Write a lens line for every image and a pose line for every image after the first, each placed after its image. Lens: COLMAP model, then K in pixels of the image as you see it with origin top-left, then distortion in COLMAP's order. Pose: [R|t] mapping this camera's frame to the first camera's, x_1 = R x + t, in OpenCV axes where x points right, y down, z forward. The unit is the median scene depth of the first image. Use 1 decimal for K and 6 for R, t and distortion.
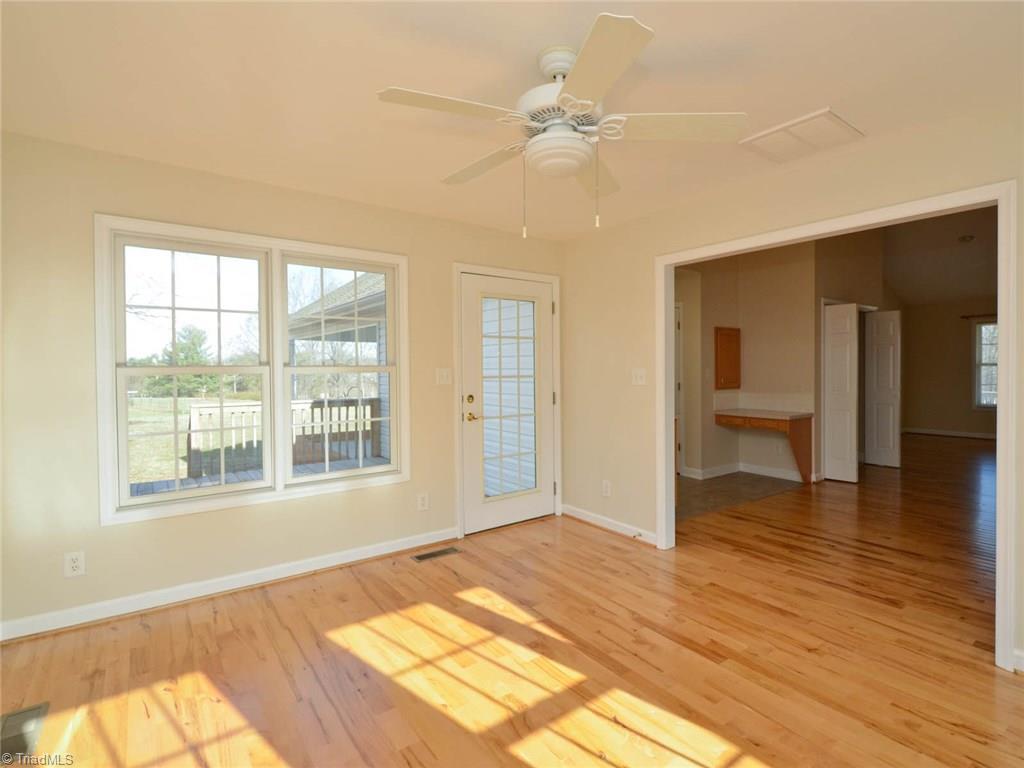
lens RADIAL K [[509.2, 0, 520.1], [0, 509.2, 364.7], [0, 0, 1]] dist [0.005845, -0.008026]
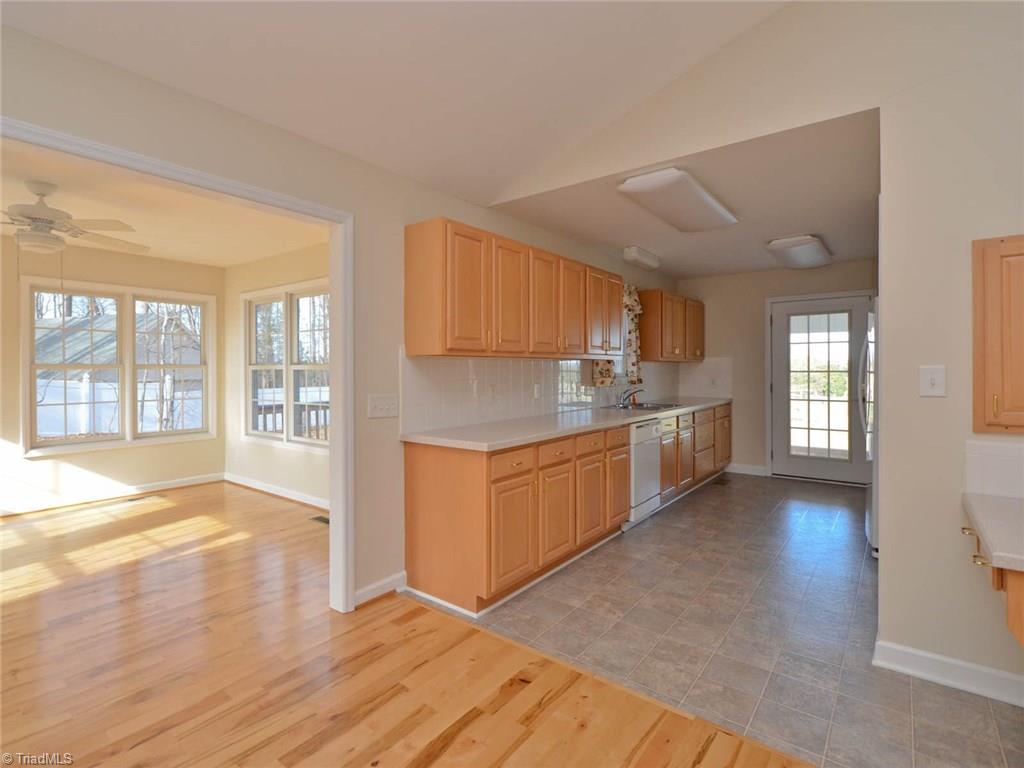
lens RADIAL K [[509.2, 0, 450.6], [0, 509.2, 377.2], [0, 0, 1]] dist [0.005845, -0.008026]
pose [[0.214018, 0.013379, -0.976738, 1.367251], [0.003456, 0.999890, 0.014453, 0.022401], [0.976824, -0.006469, 0.213948, 1.324950]]
